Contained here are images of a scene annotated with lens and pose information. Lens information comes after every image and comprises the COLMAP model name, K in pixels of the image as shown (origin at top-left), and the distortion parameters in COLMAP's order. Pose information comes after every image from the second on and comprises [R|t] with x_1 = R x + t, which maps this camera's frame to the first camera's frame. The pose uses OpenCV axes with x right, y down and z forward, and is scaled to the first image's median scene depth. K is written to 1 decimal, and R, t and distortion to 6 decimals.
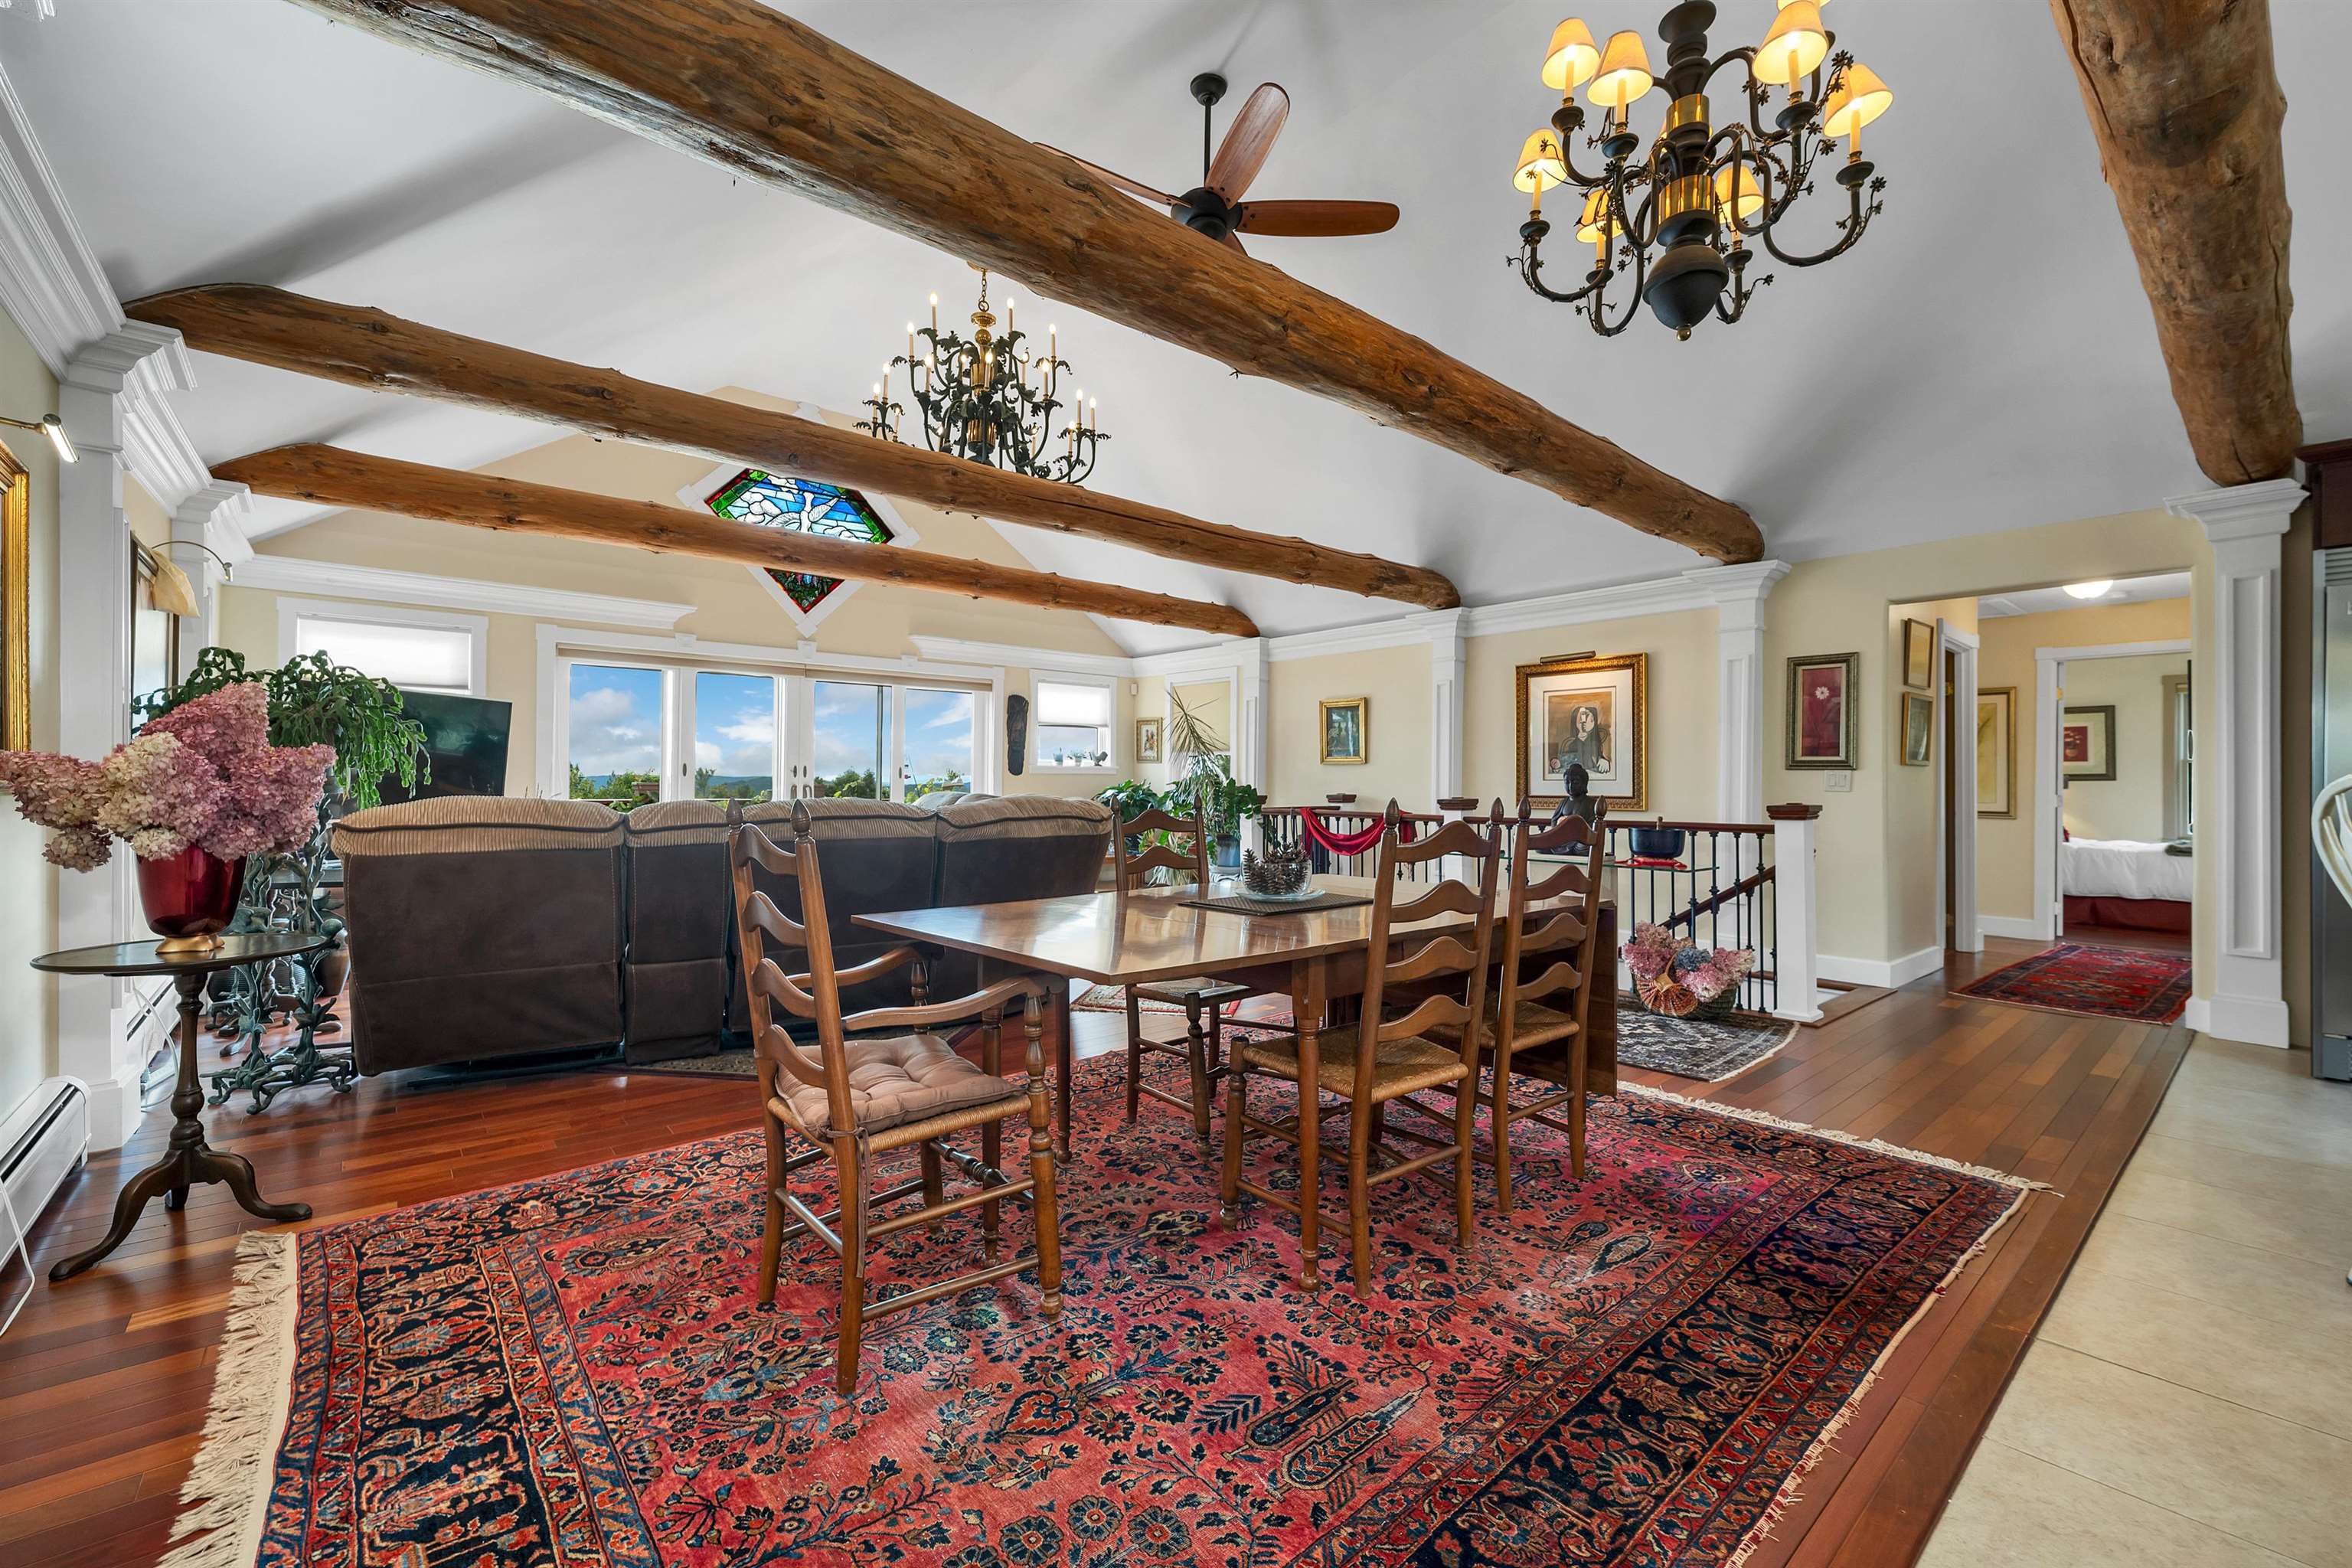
lens RADIAL K [[968.2, 0, 1161.1], [0, 968.2, 773.4], [0, 0, 1]] dist [0.005928, -0.001510]
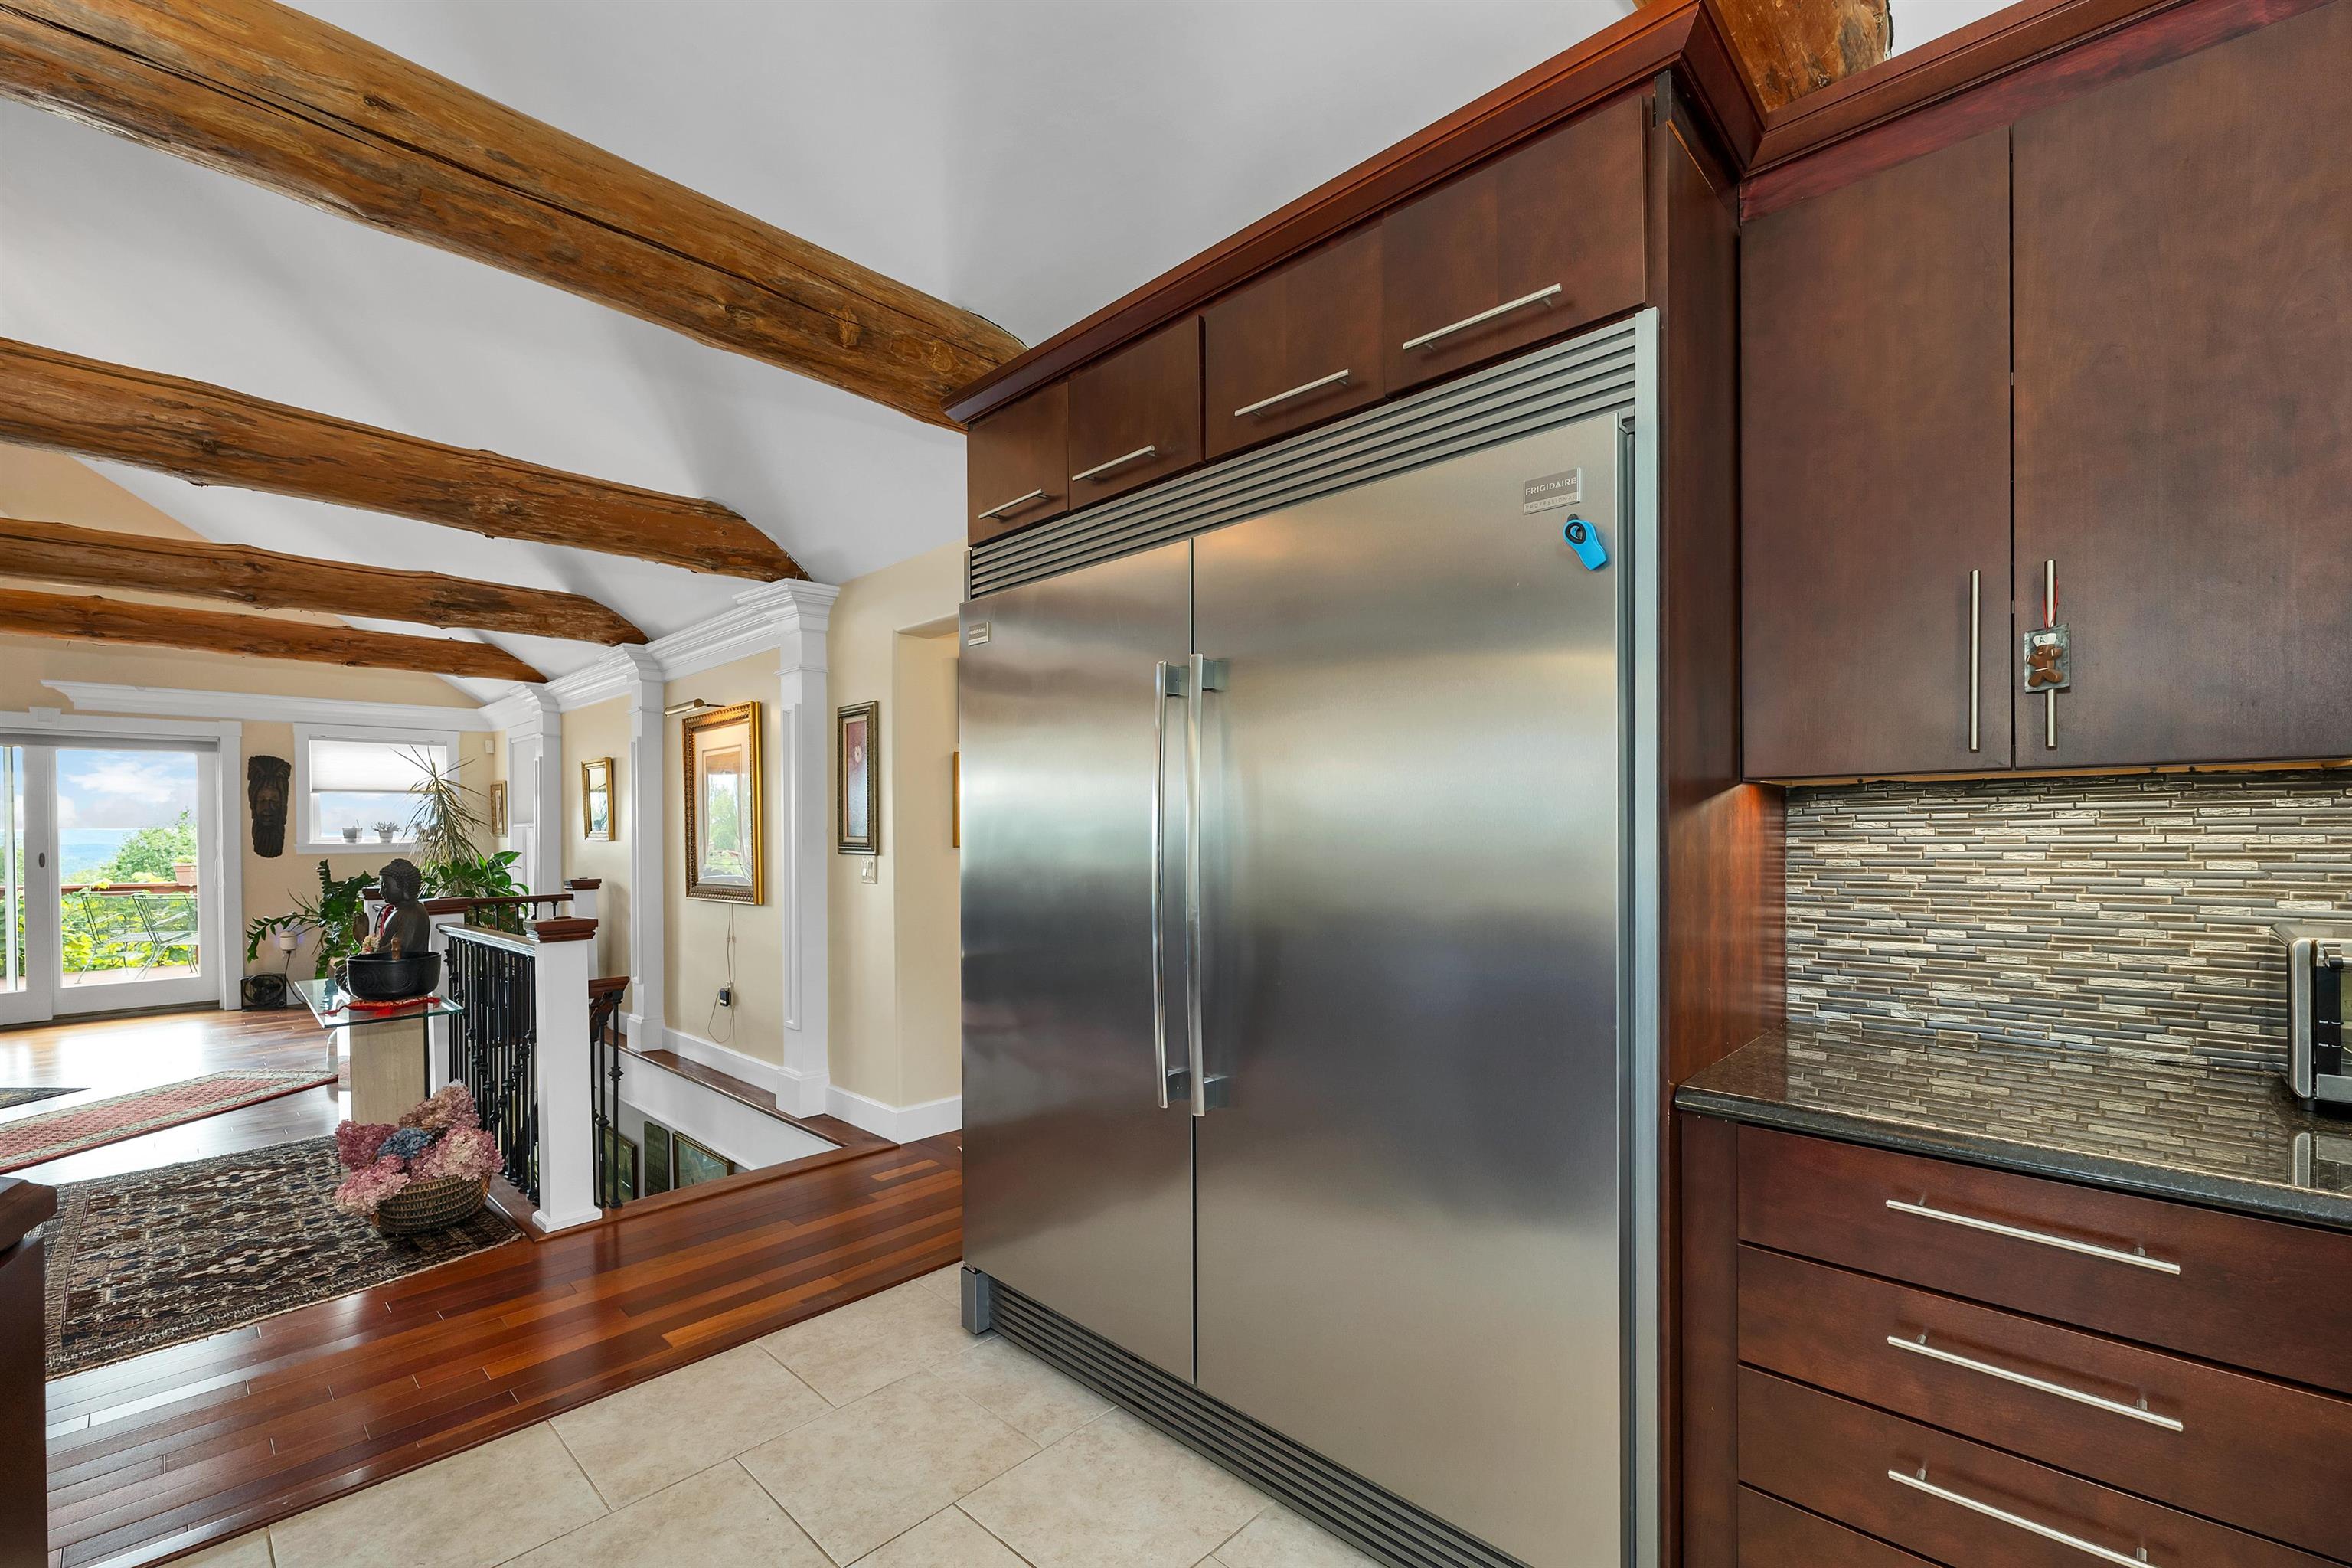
lens RADIAL K [[968.2, 0, 1165.9], [0, 968.2, 834.5], [0, 0, 1]] dist [0.005928, -0.001510]
pose [[0.992877, -0.017585, 0.117841, 0.655423], [0.016114, 0.999780, 0.013421, -0.020436], [-0.118051, -0.011427, 0.992942, 0.164483]]
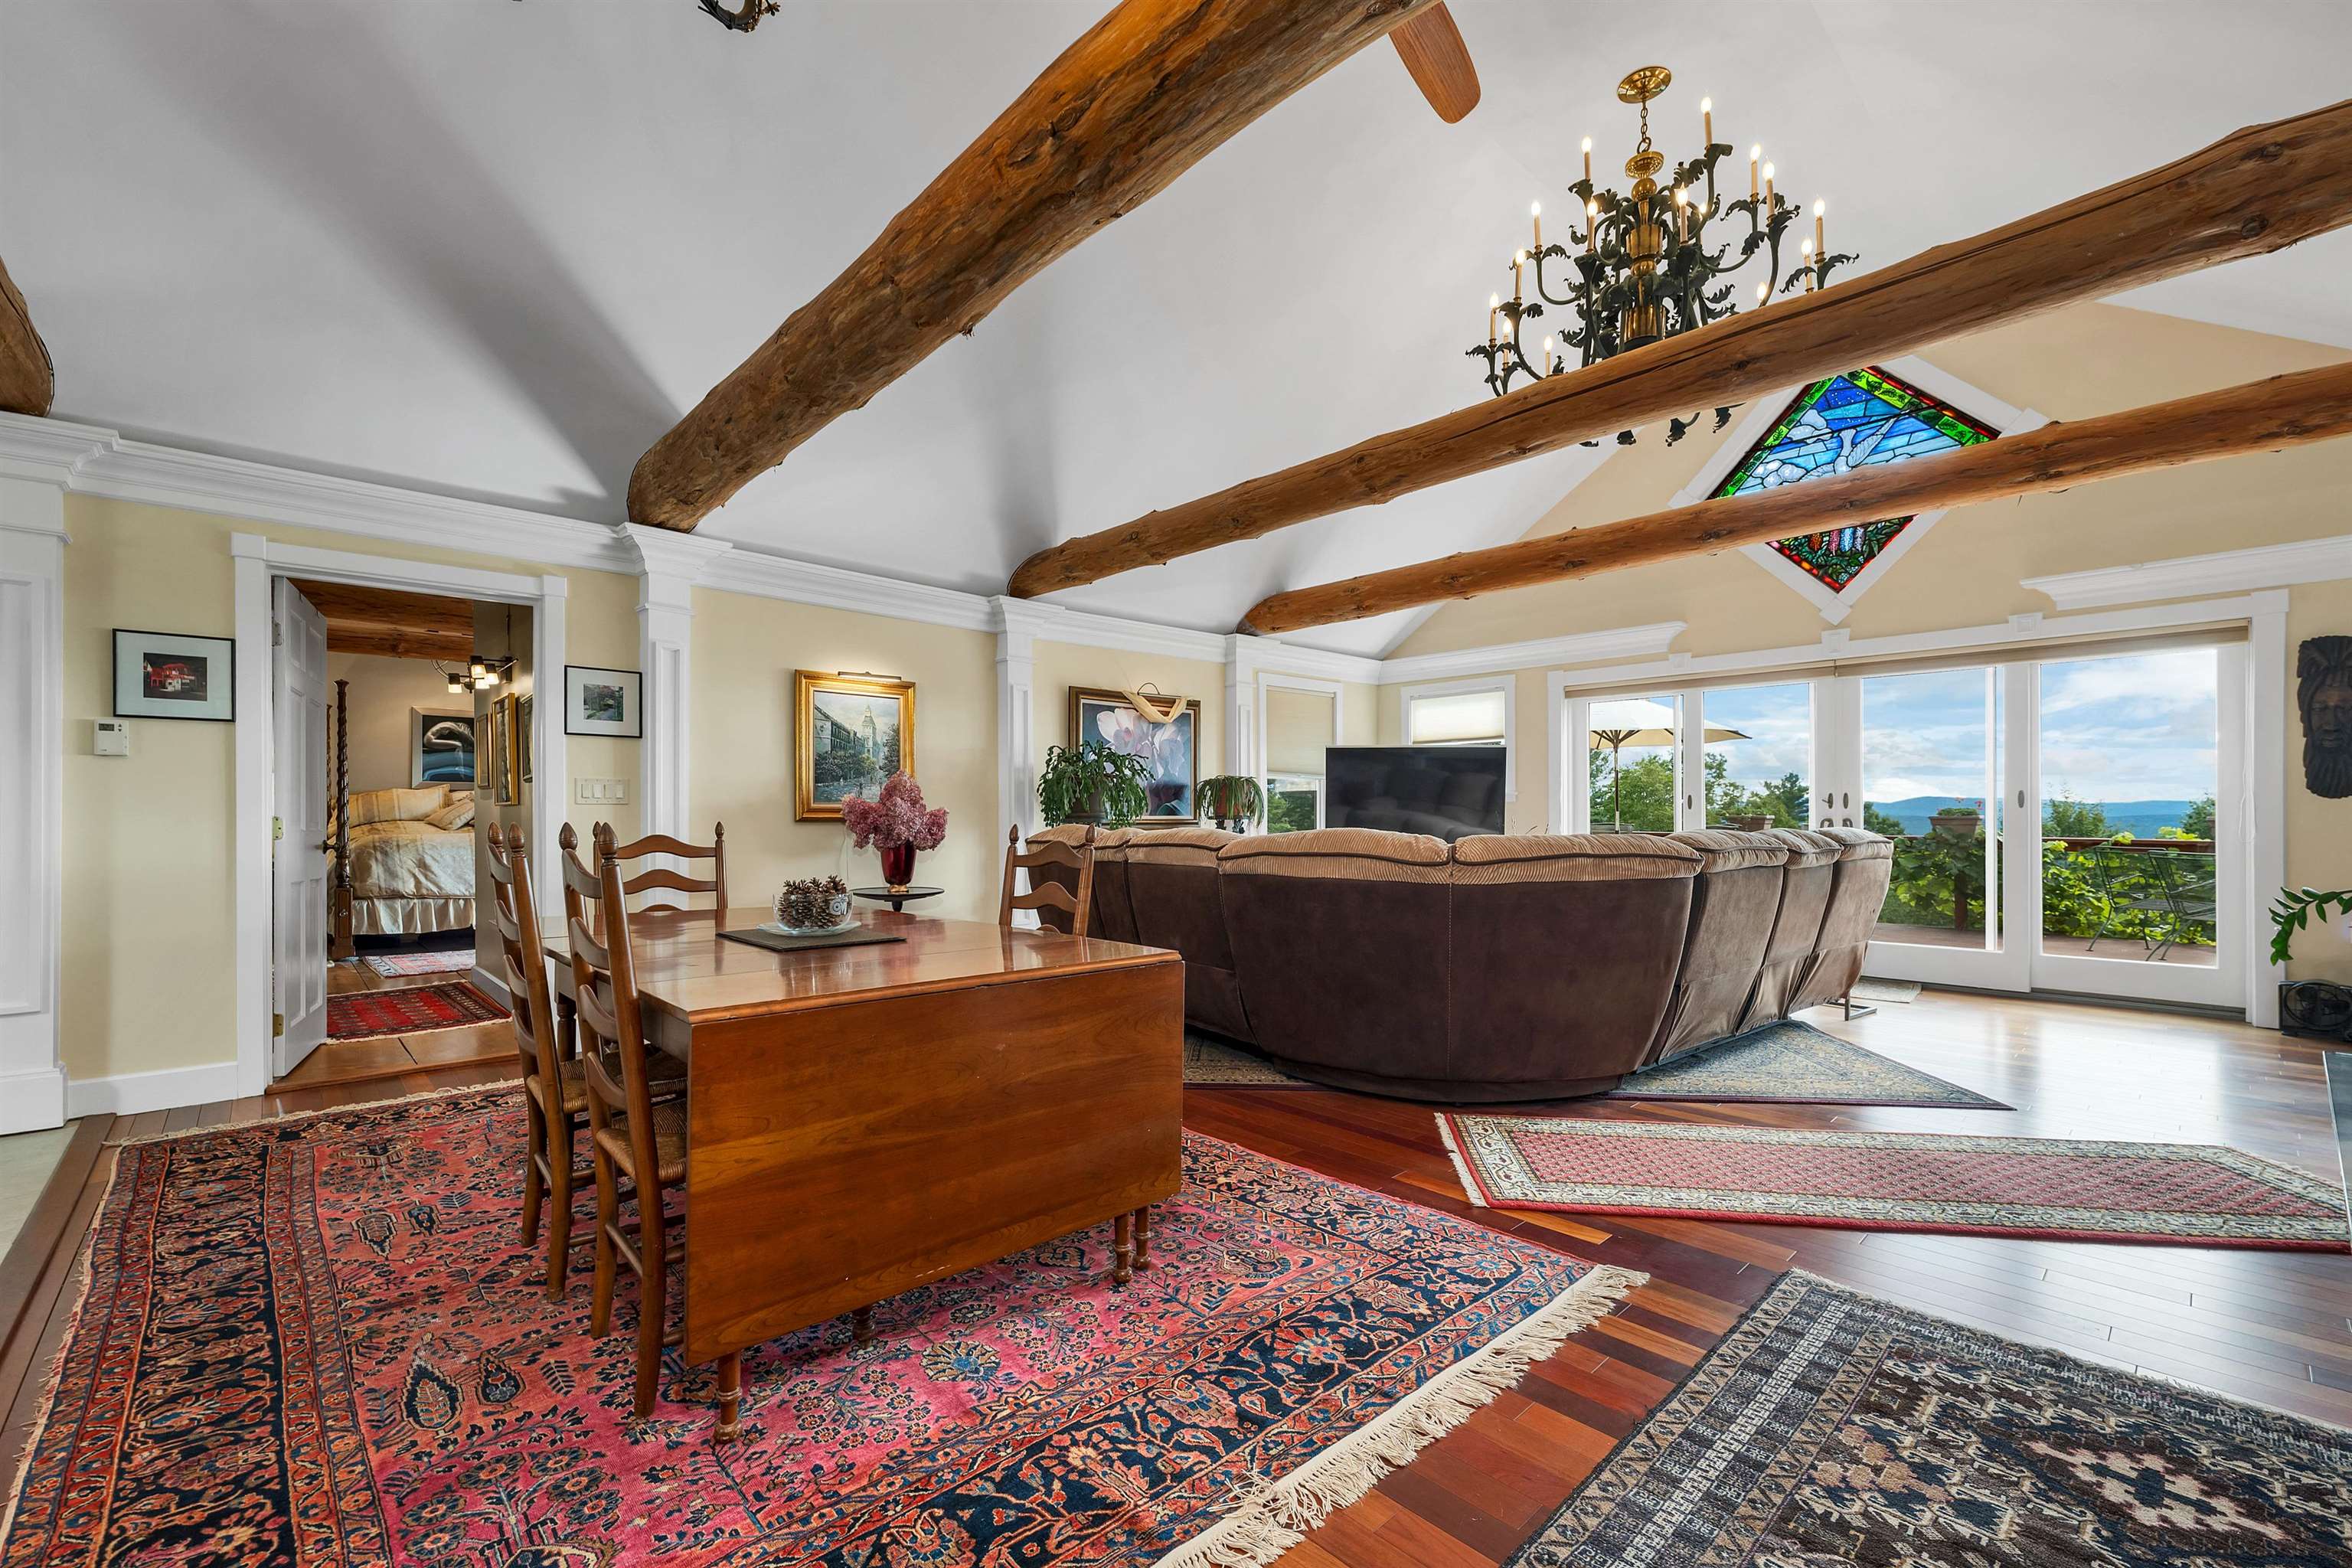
lens RADIAL K [[968.2, 0, 1177.1], [0, 968.2, 816.6], [0, 0, 1]] dist [0.005928, -0.001510]
pose [[0.056653, -0.004941, -0.998382, 0.424865], [0.012239, 0.999916, -0.004254, 0.009430], [0.998319, -0.011979, 0.056709, 0.510874]]
